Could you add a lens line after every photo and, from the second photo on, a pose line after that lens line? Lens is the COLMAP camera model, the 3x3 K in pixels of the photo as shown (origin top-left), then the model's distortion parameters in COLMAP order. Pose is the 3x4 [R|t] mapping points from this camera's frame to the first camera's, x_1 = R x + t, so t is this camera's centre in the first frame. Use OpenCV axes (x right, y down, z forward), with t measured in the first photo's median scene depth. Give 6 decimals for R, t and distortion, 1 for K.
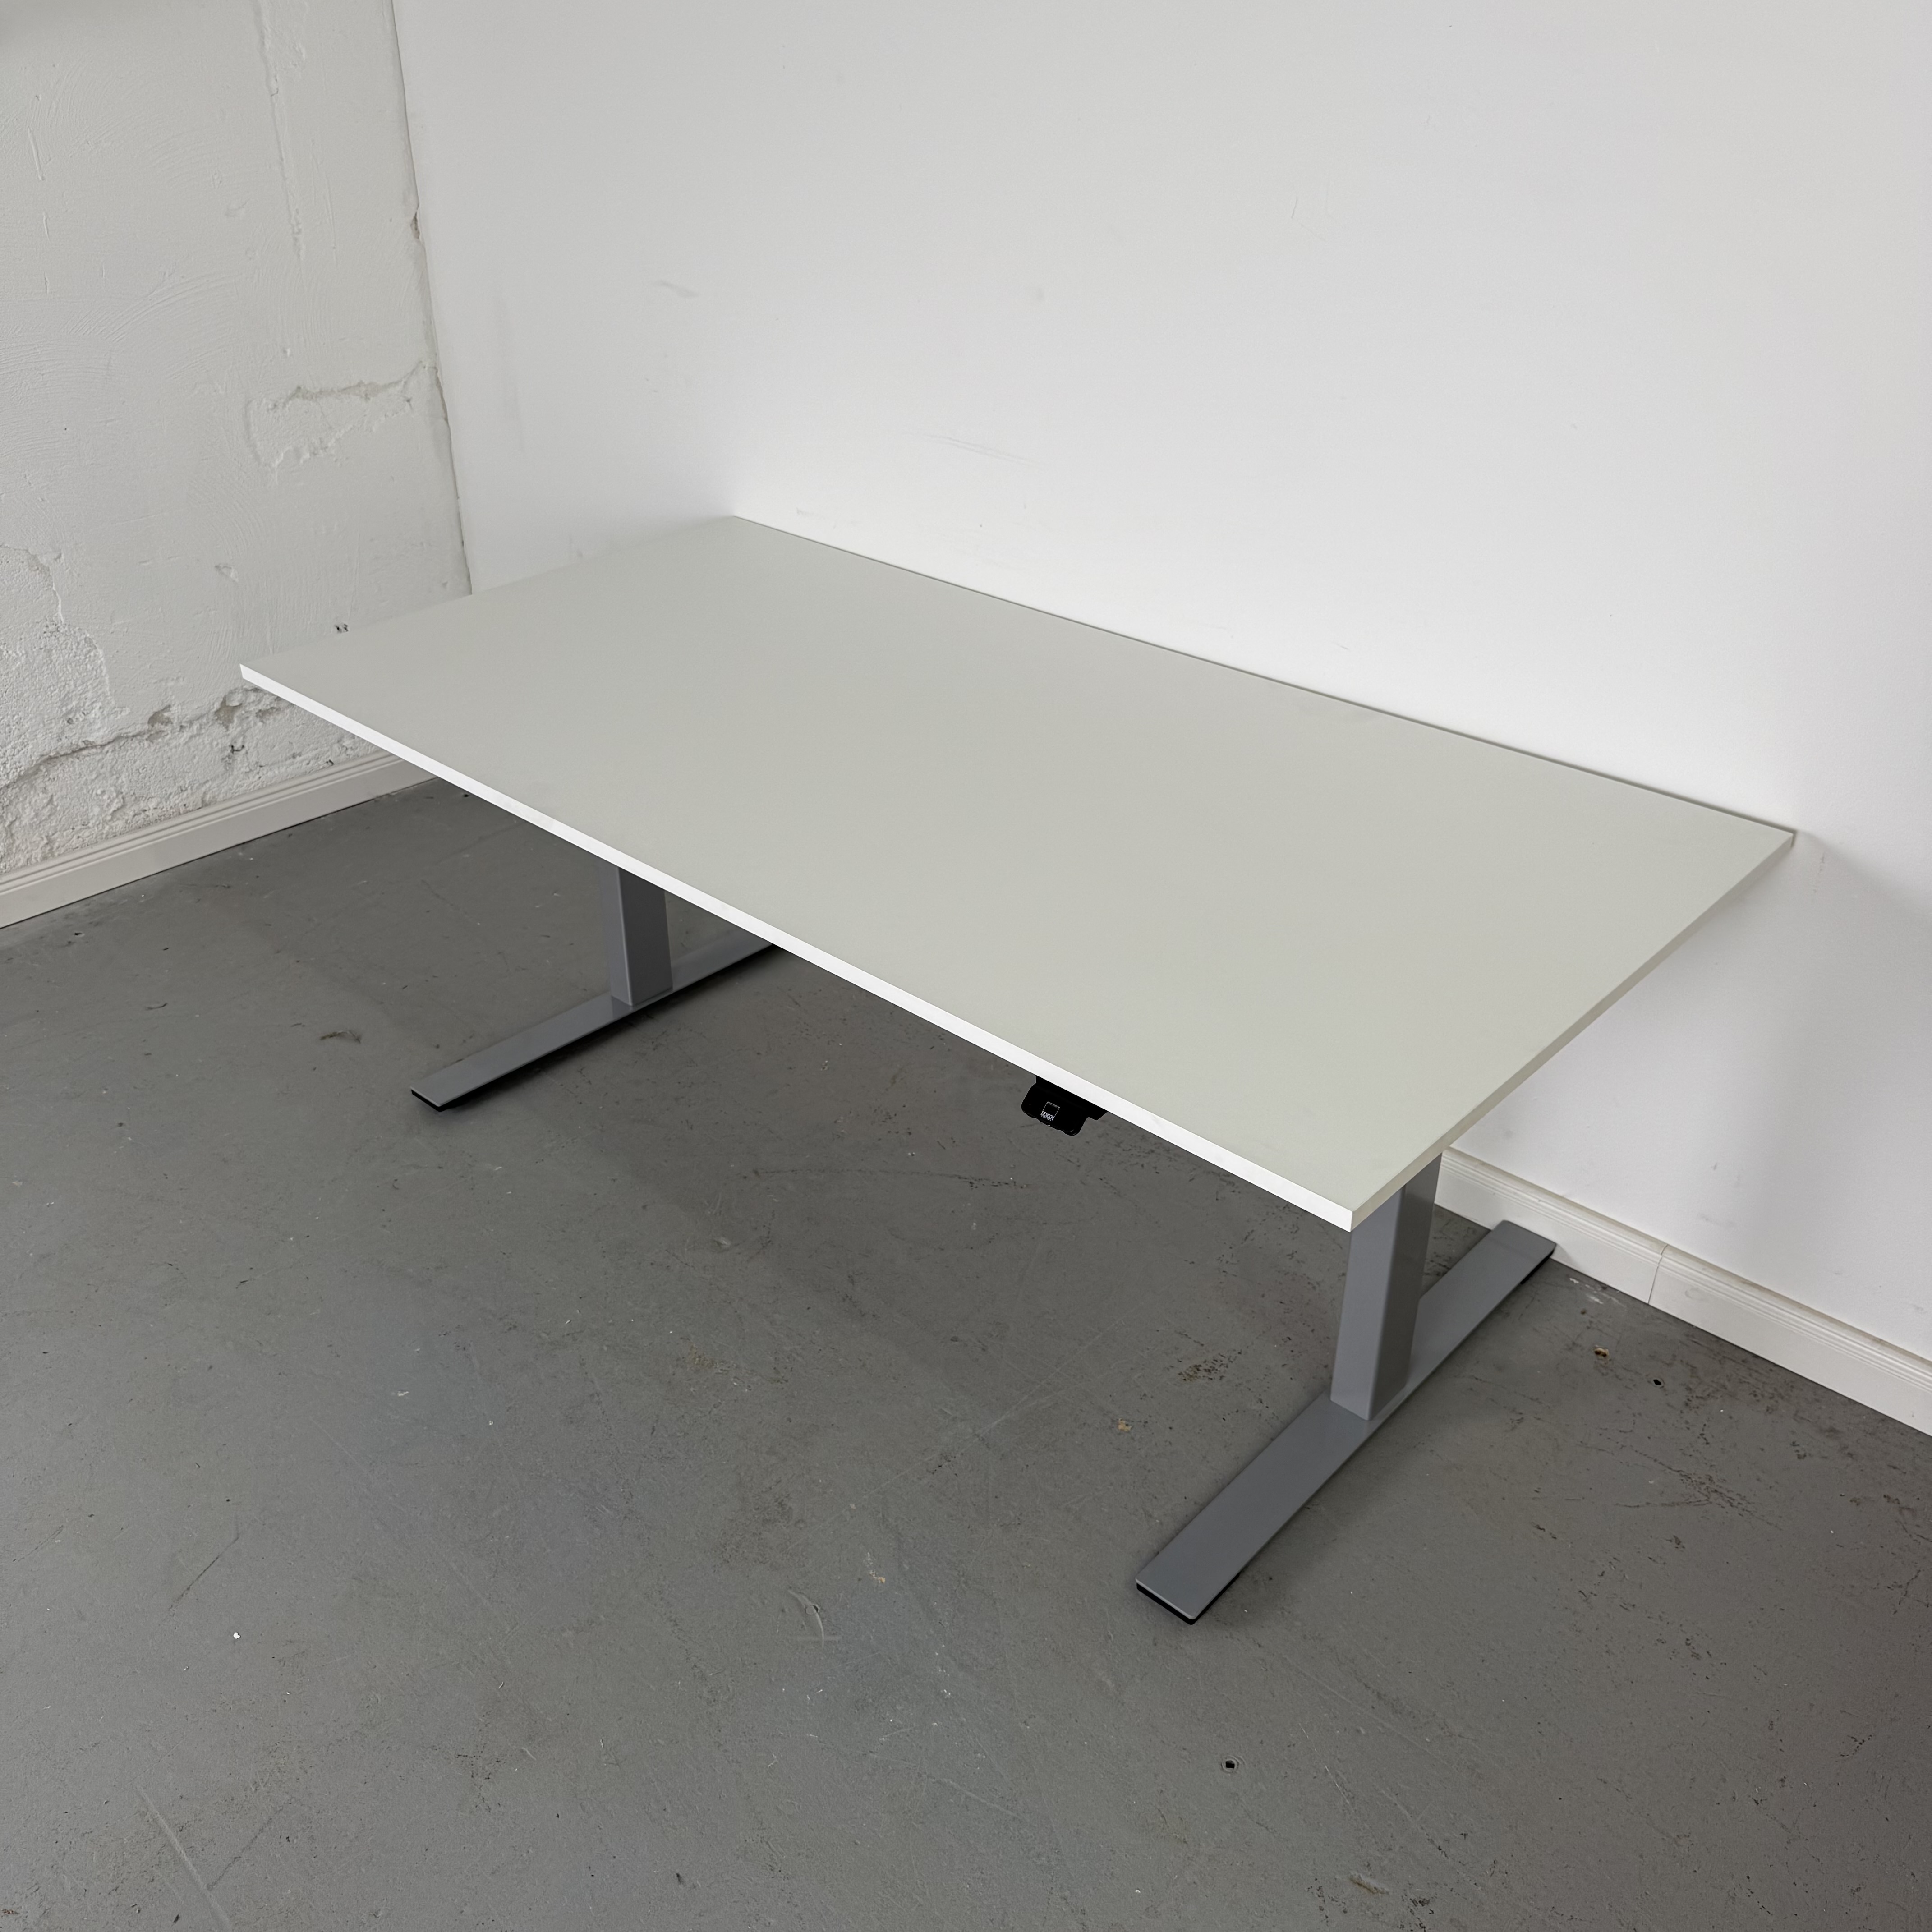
lens RADIAL K [[1788.8, 0, 966.0], [0, 1788.8, 966.0], [0, 0, 1]] dist [0.160396, -0.328334]
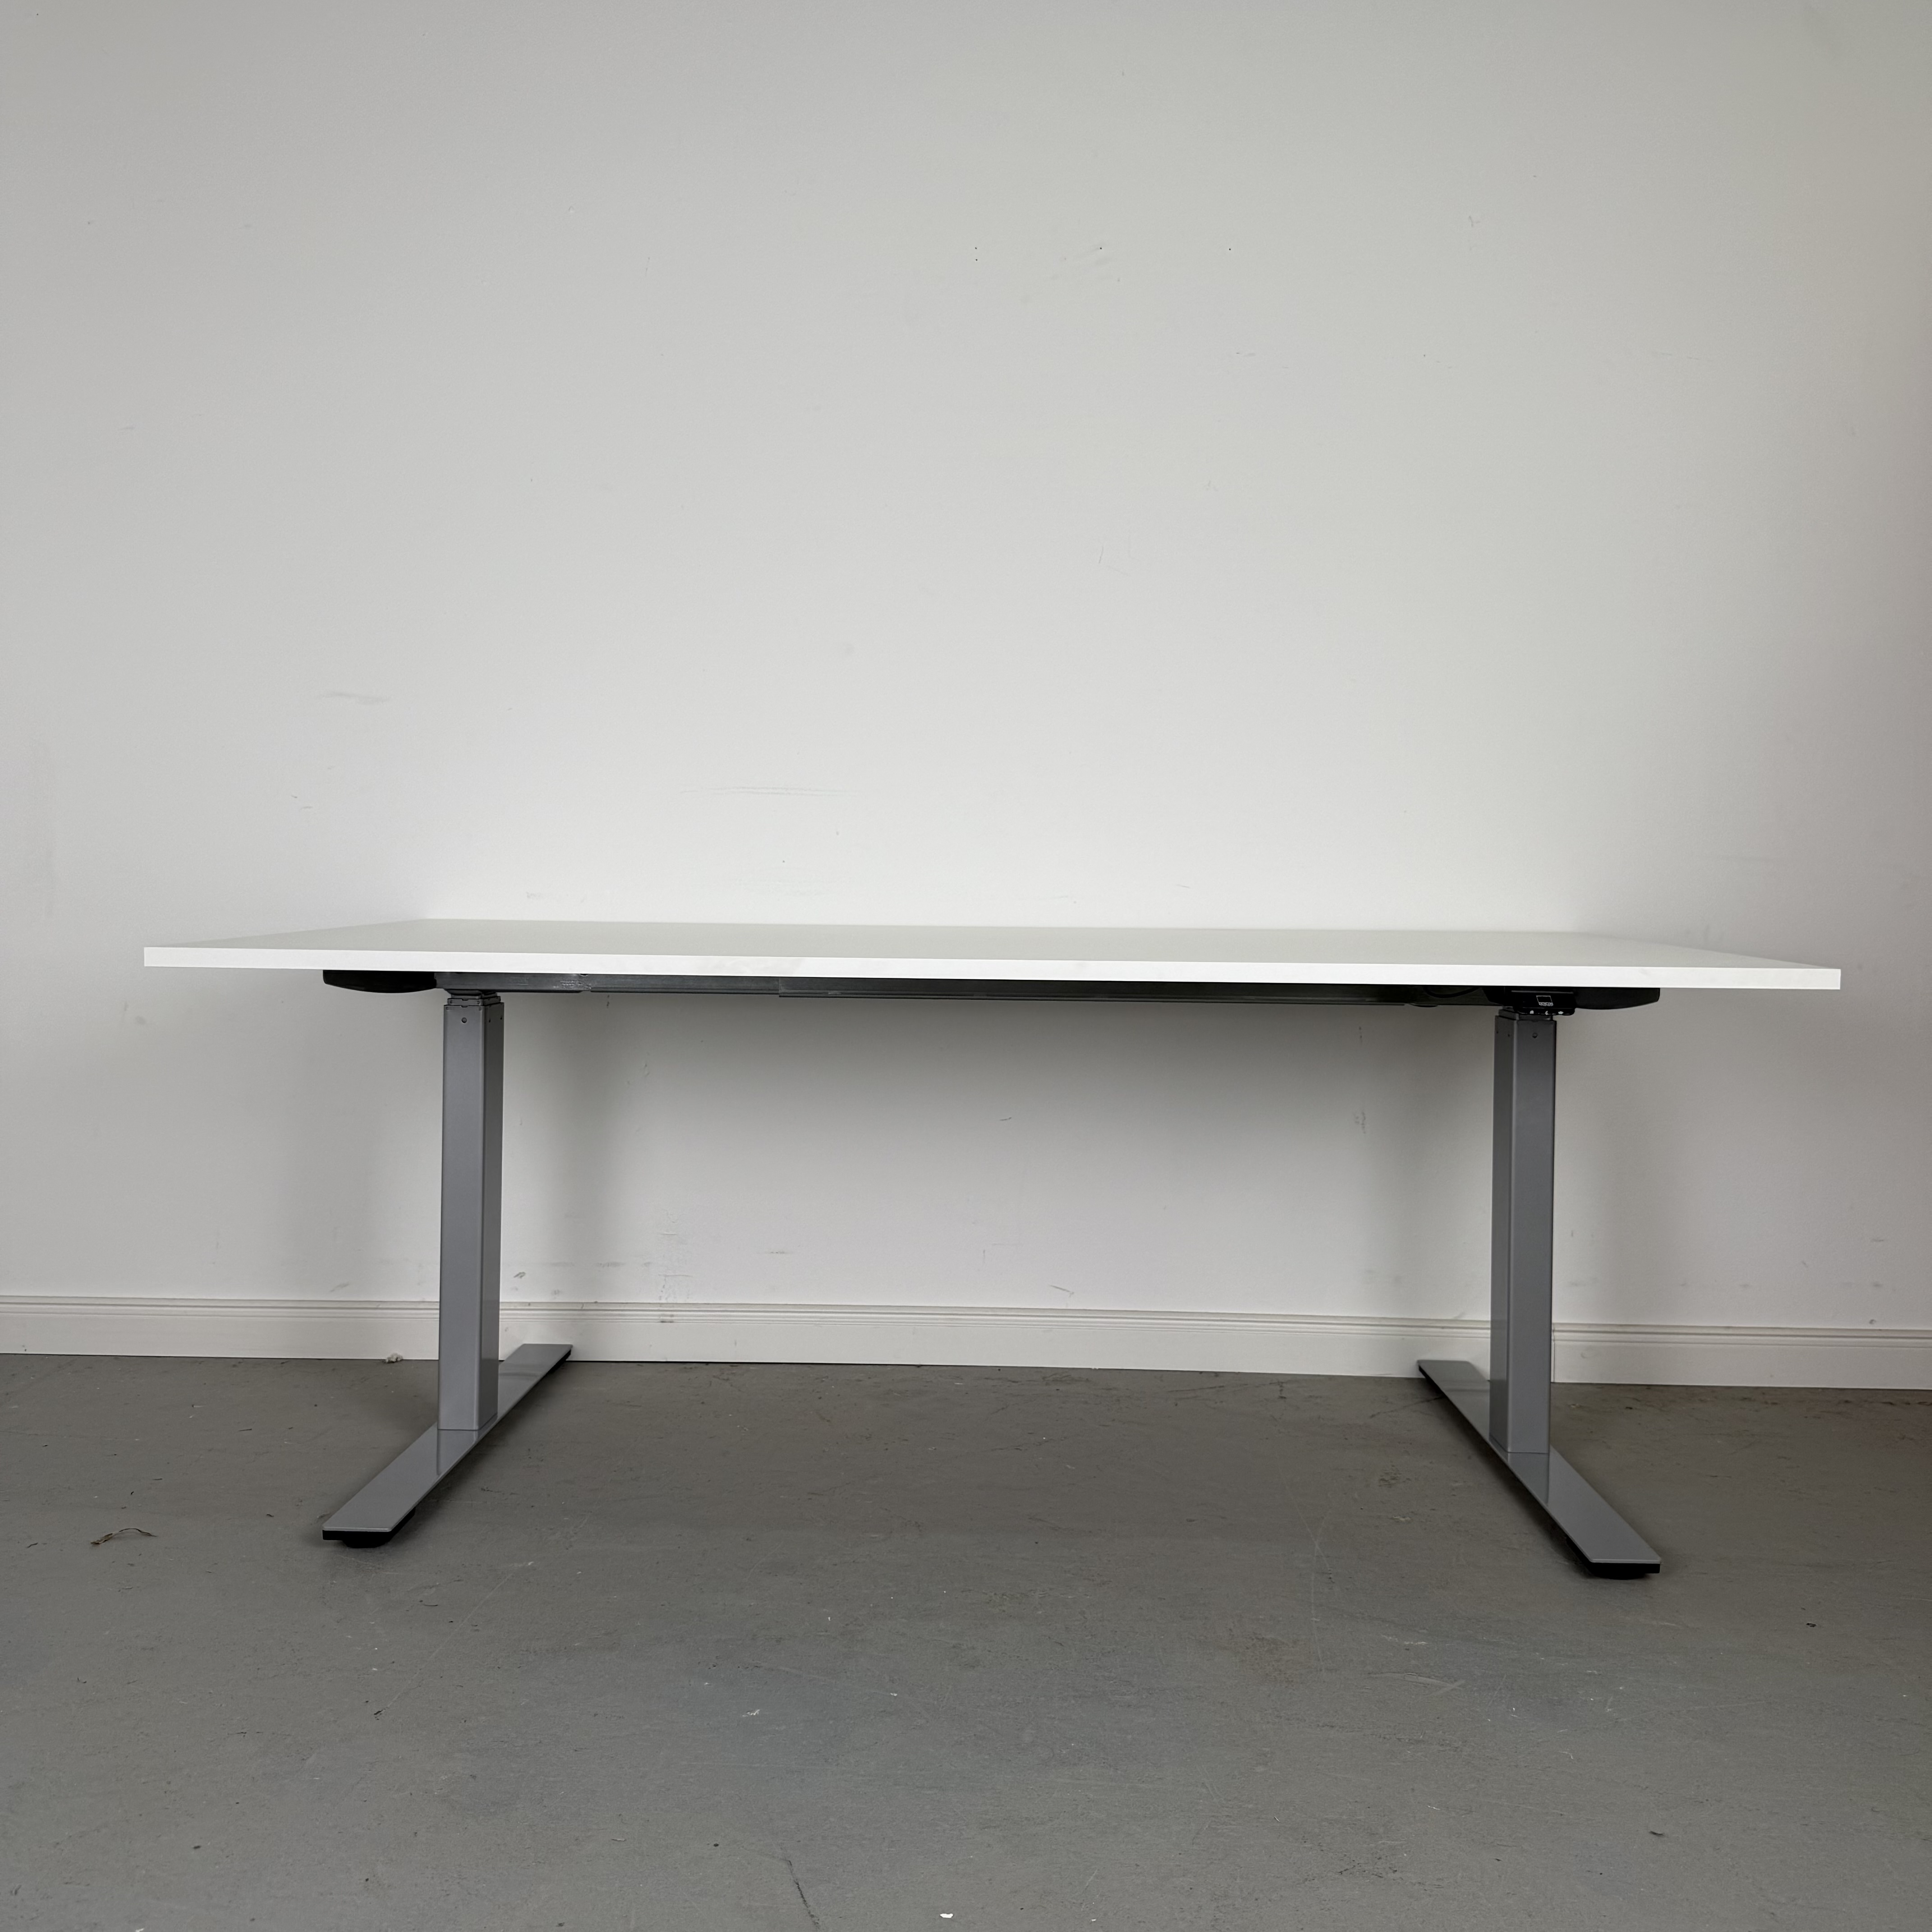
lens RADIAL K [[1788.8, 0, 966.0], [0, 1788.8, 966.0], [0, 0, 1]] dist [0.160396, -0.328334]
pose [[0.762052, -0.020550, 0.647189, -0.778588], [0.320034, 0.880835, -0.348865, 0.275977], [-0.562898, 0.472976, 0.677819, 0.339559]]
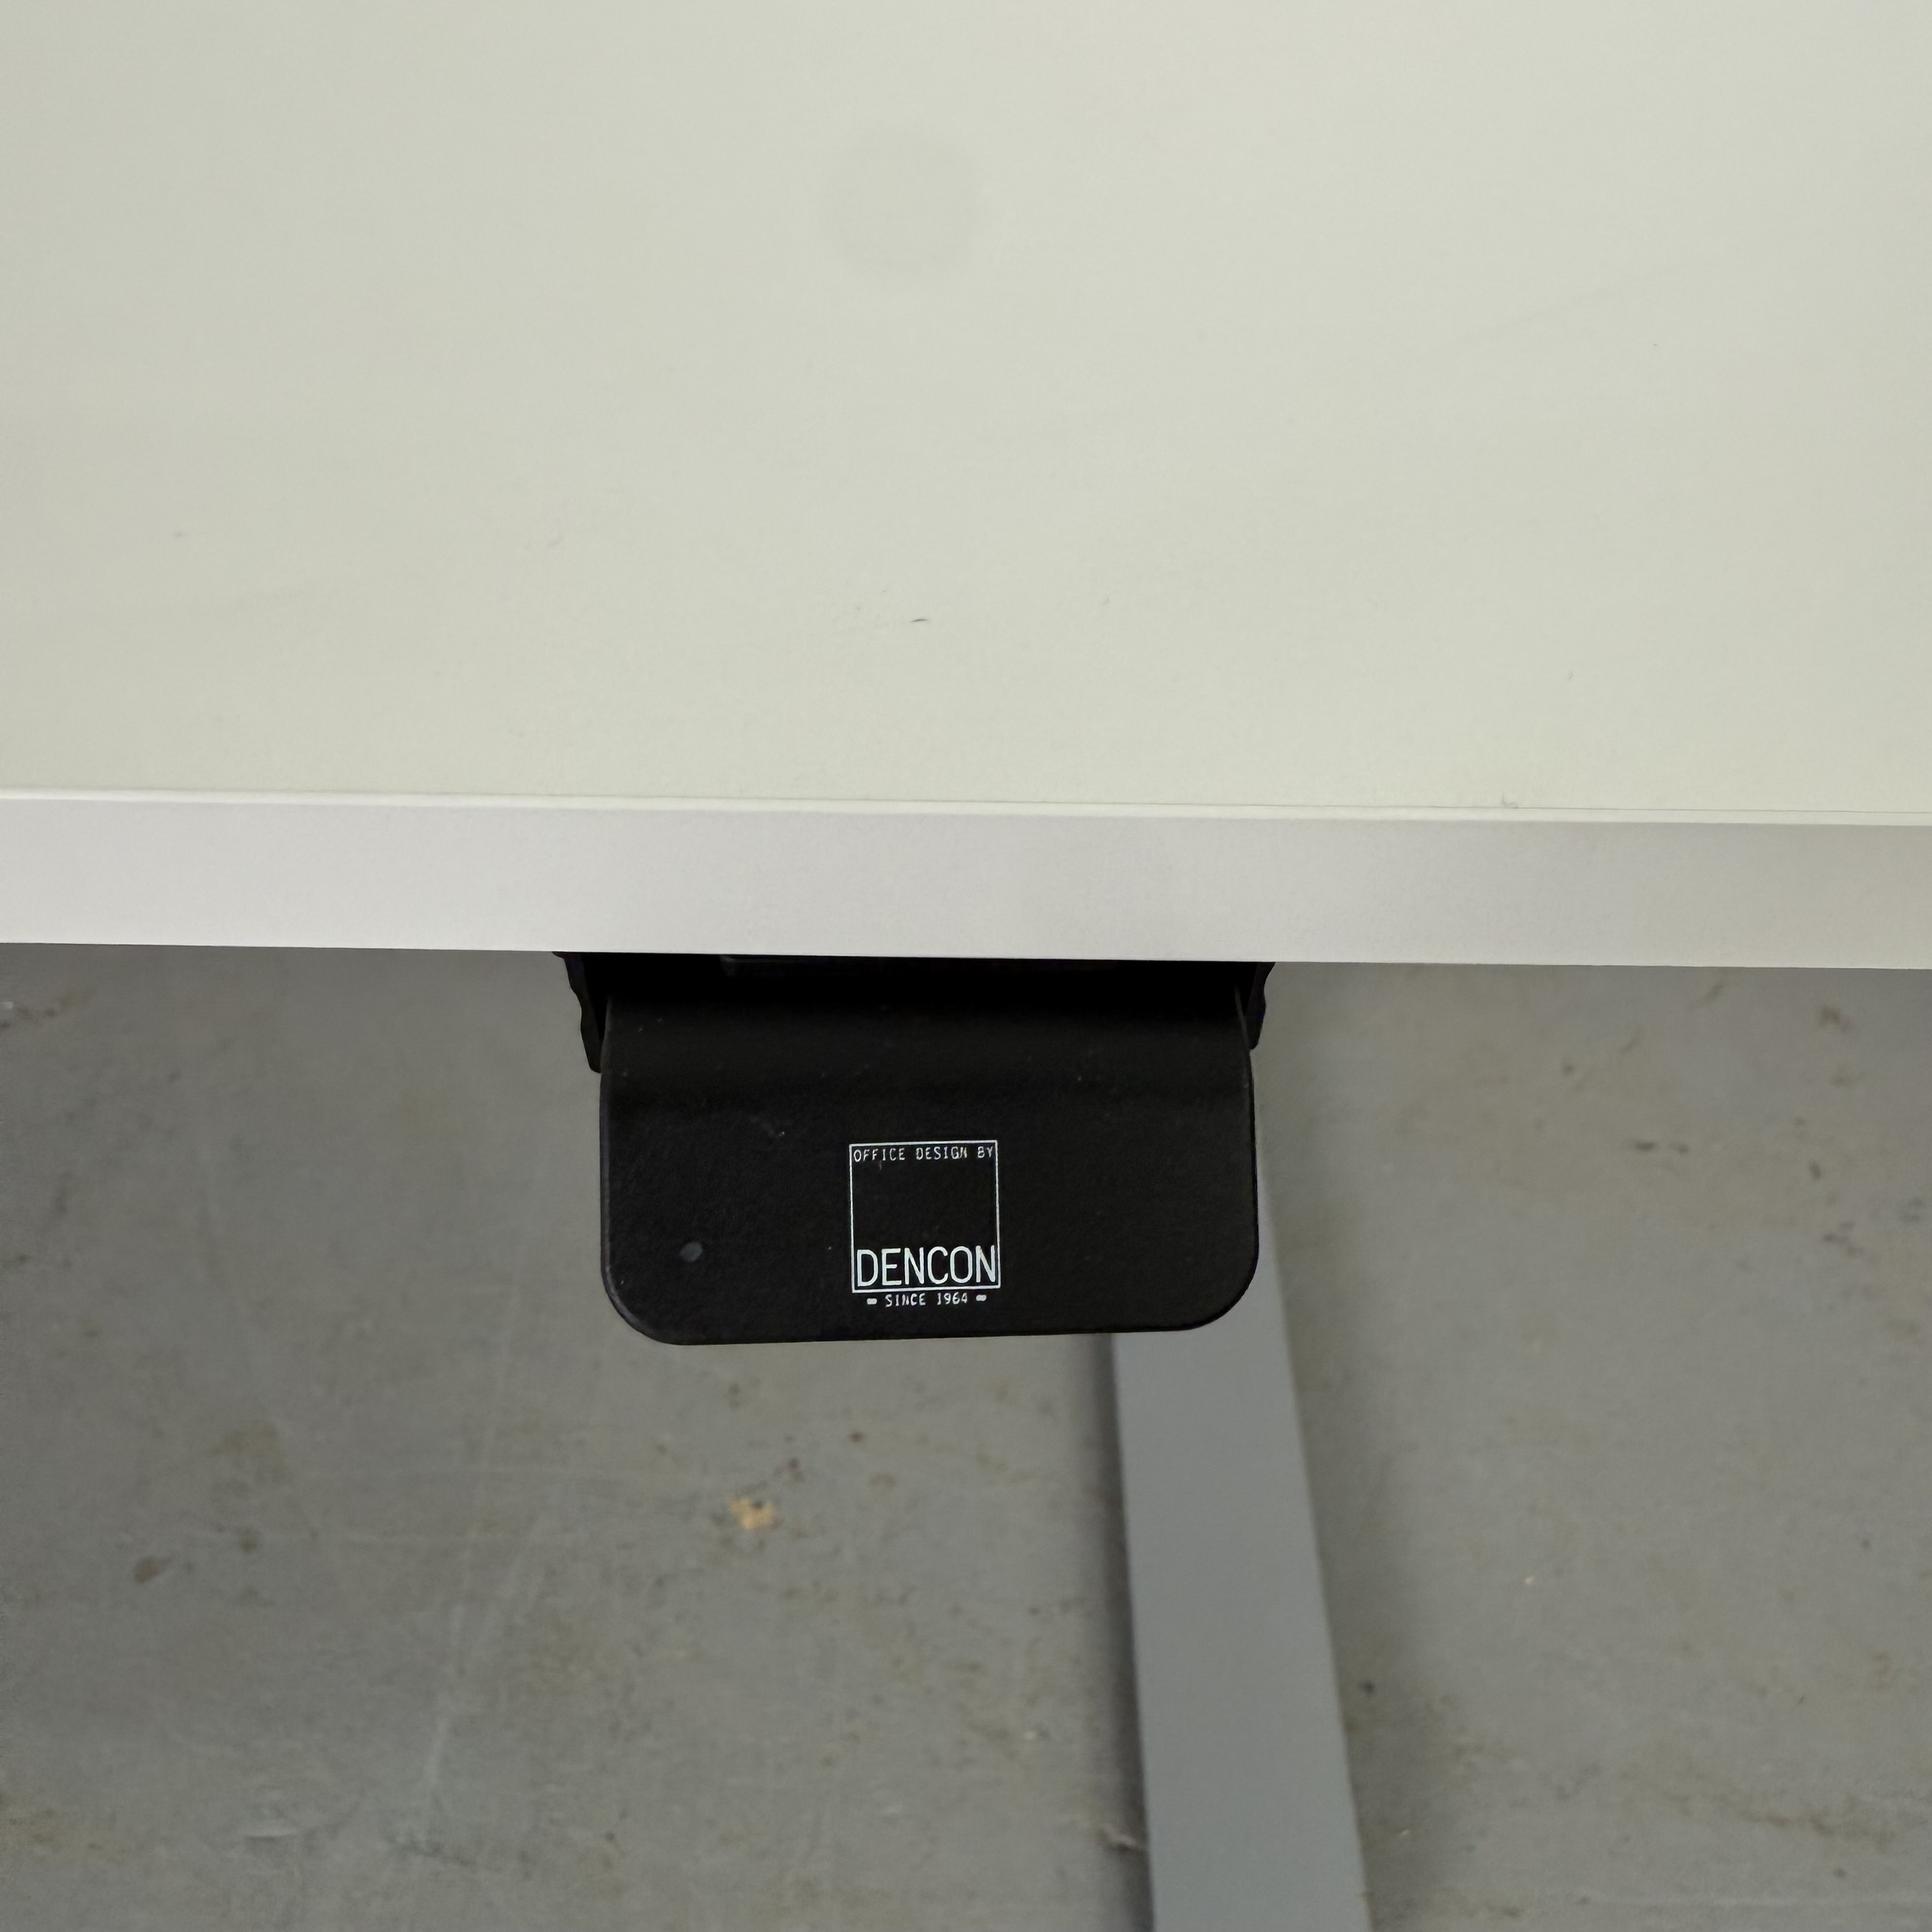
lens RADIAL K [[1866.7, 0, 957.2], [0, 1866.7, 803.7], [0, 0, 1]] dist [0.007064, -0.013063]
pose [[0.742685, -0.467894, 0.479055, 0.006382], [0.333309, 0.878771, 0.341563, 0.019238], [-0.580795, -0.094001, 0.808604, 0.735462]]
